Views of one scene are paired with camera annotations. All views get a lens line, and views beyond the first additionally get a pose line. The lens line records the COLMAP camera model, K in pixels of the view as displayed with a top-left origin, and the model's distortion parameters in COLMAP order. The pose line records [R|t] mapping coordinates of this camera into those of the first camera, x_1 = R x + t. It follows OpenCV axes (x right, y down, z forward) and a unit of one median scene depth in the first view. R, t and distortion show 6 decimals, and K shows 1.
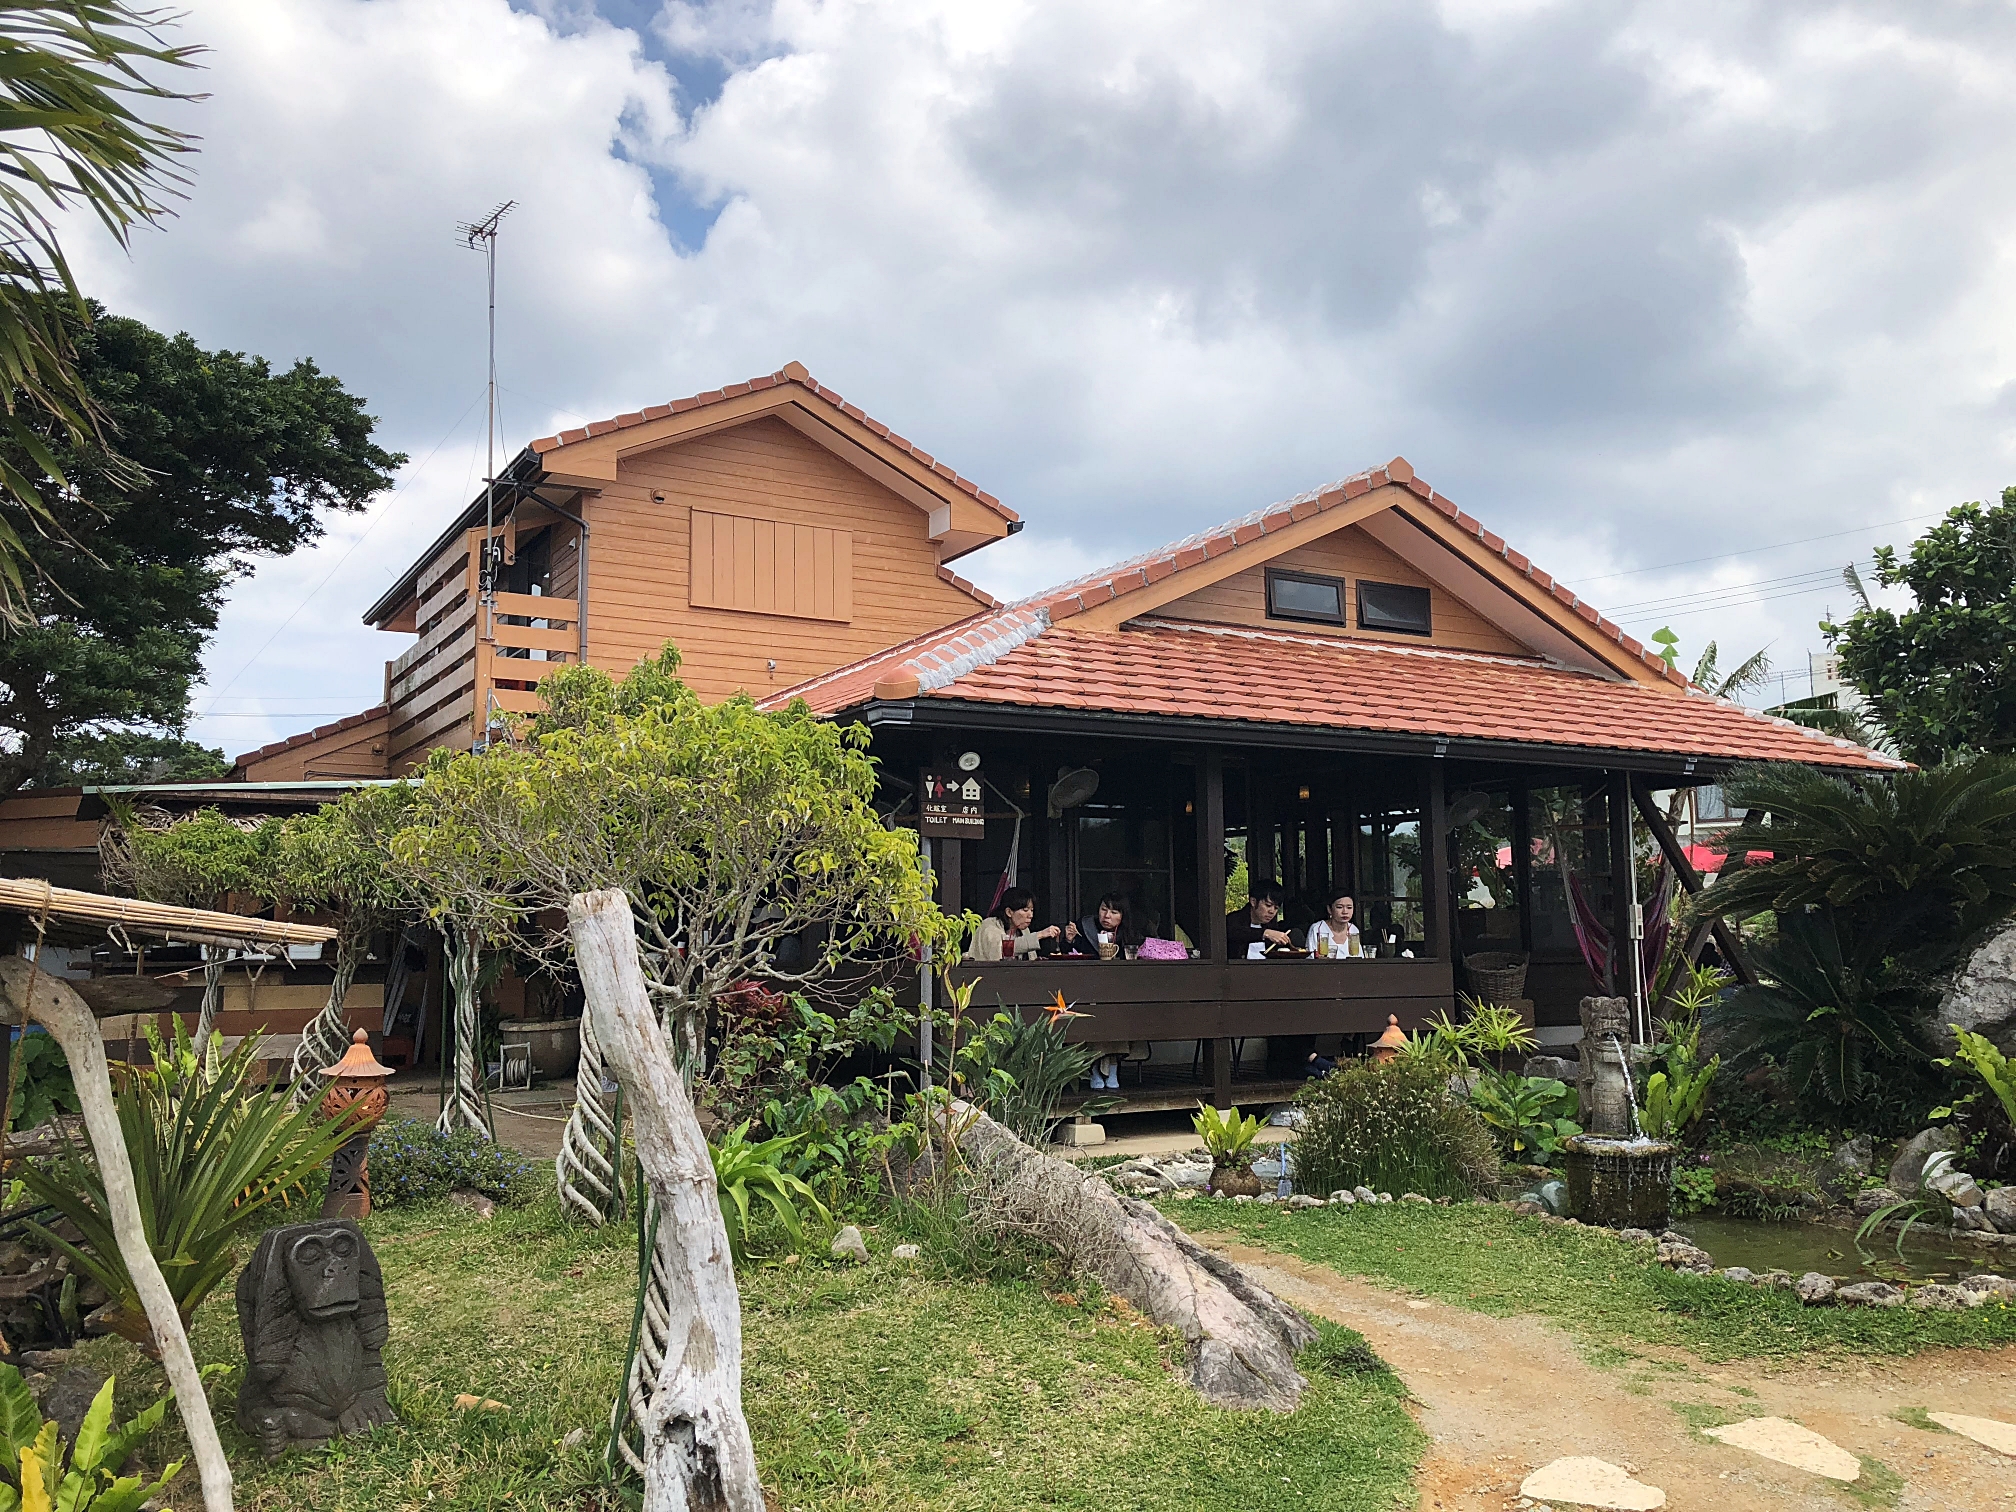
lens RADIAL K [[1701.8, 0, 997.6], [0, 1701.8, 748.1], [0, 0, 1]] dist [0.024972, -0.013490]
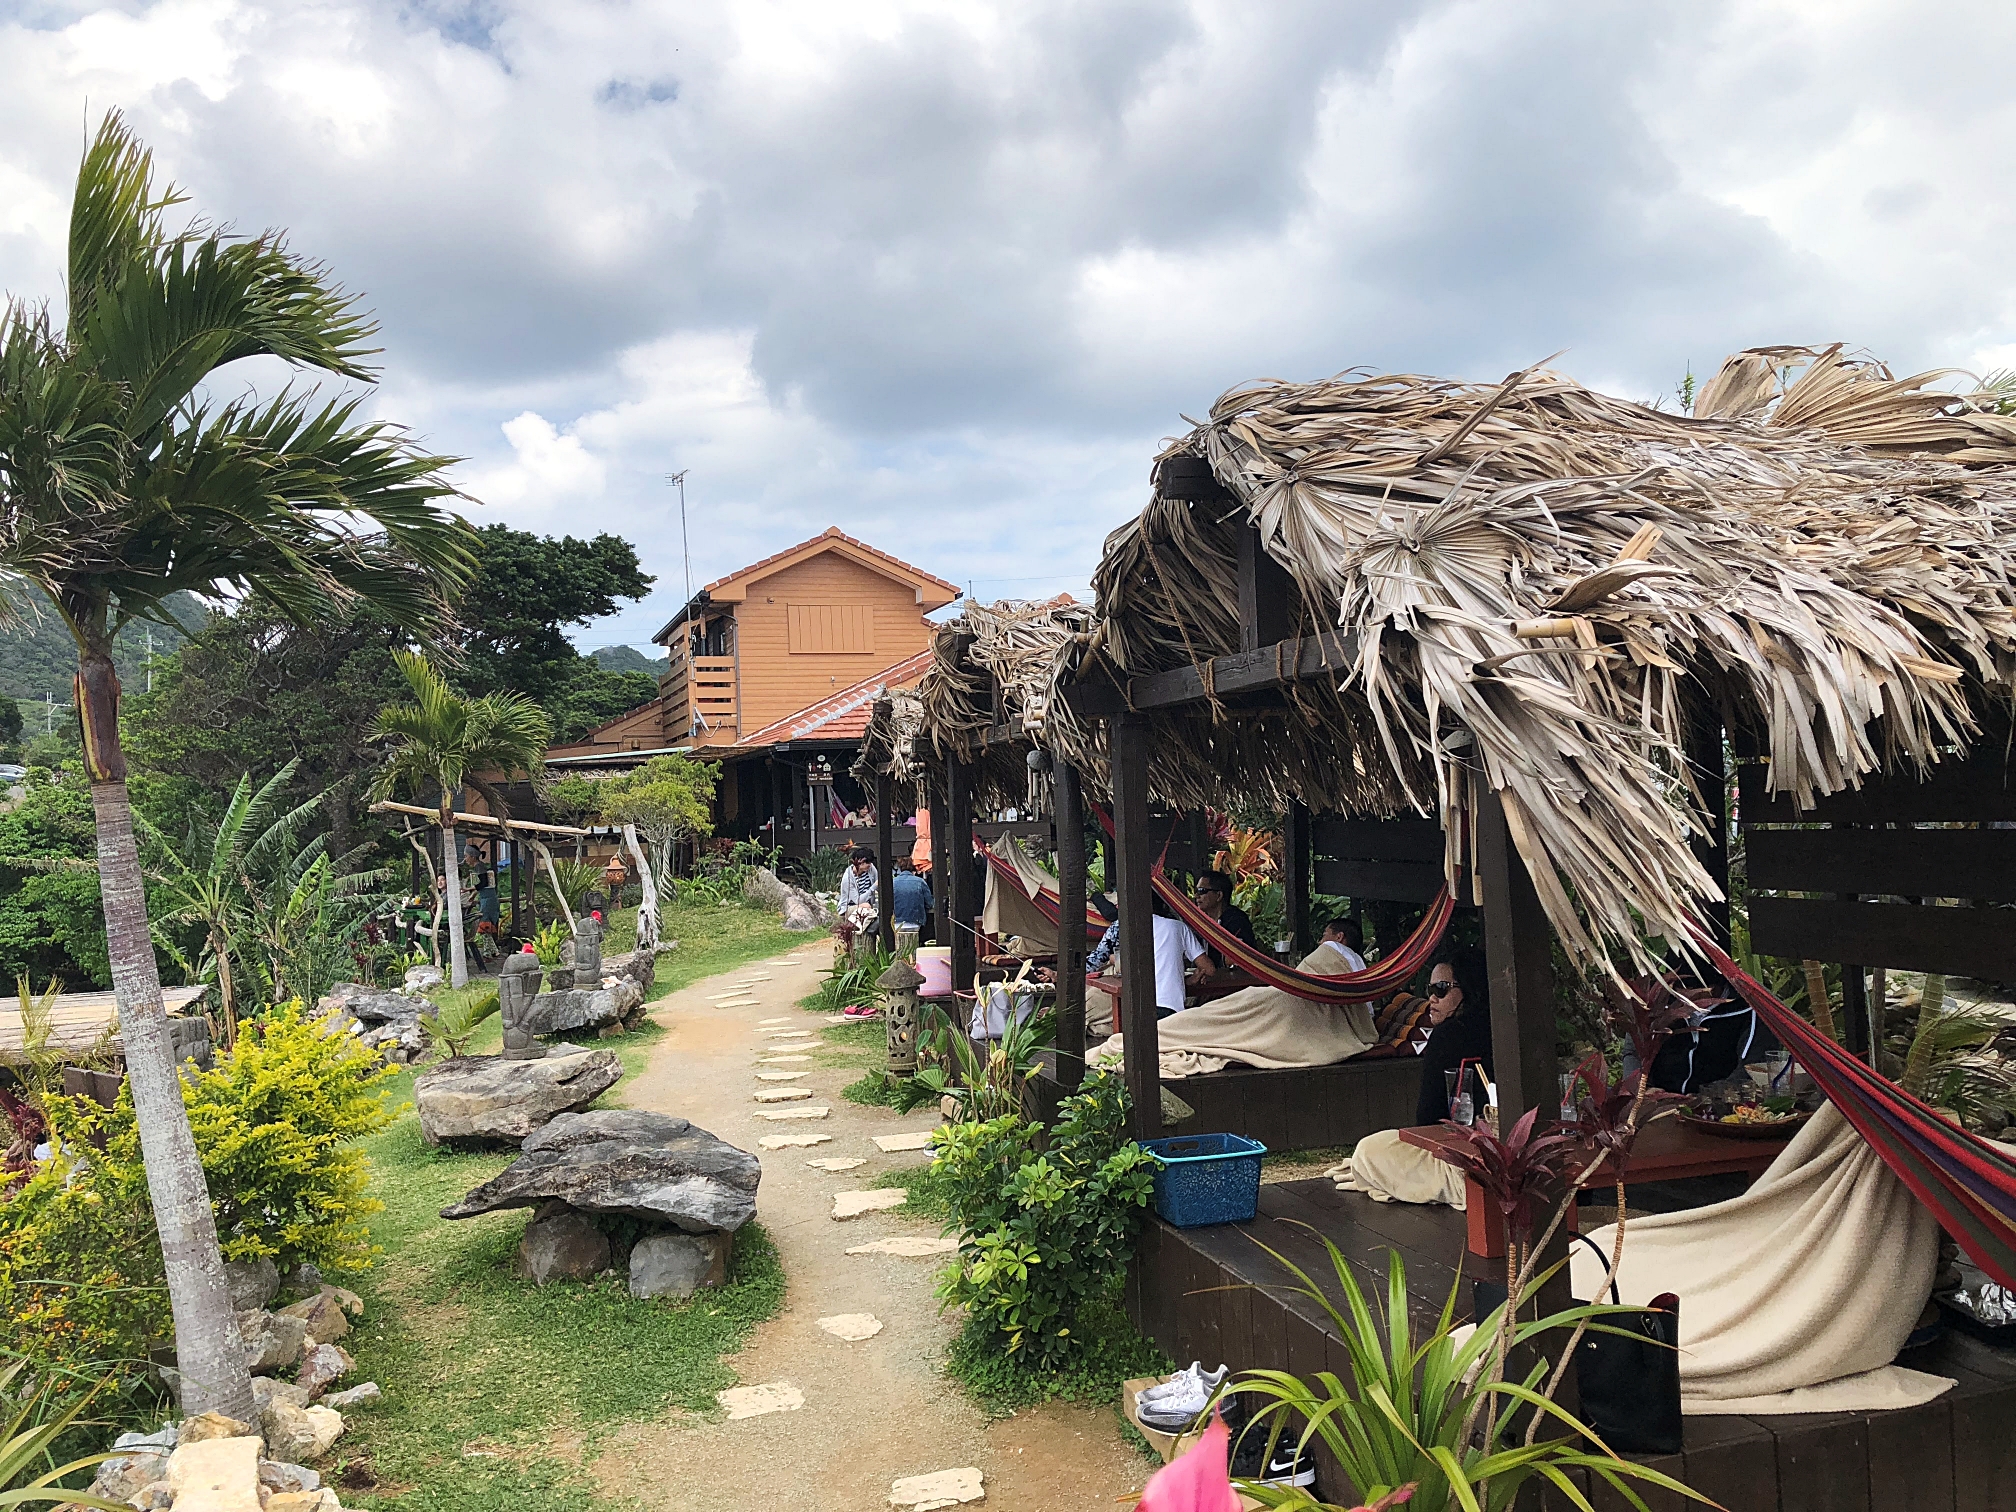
lens RADIAL K [[1701.8, 0, 1014.6], [0, 1701.8, 760.9], [0, 0, 1]] dist [0.024972, -0.013490]
pose [[0.980352, -0.039199, -0.193323, 0.474525], [0.057818, 0.994114, 0.091626, -0.128179], [0.188593, -0.101003, 0.976847, -0.951749]]
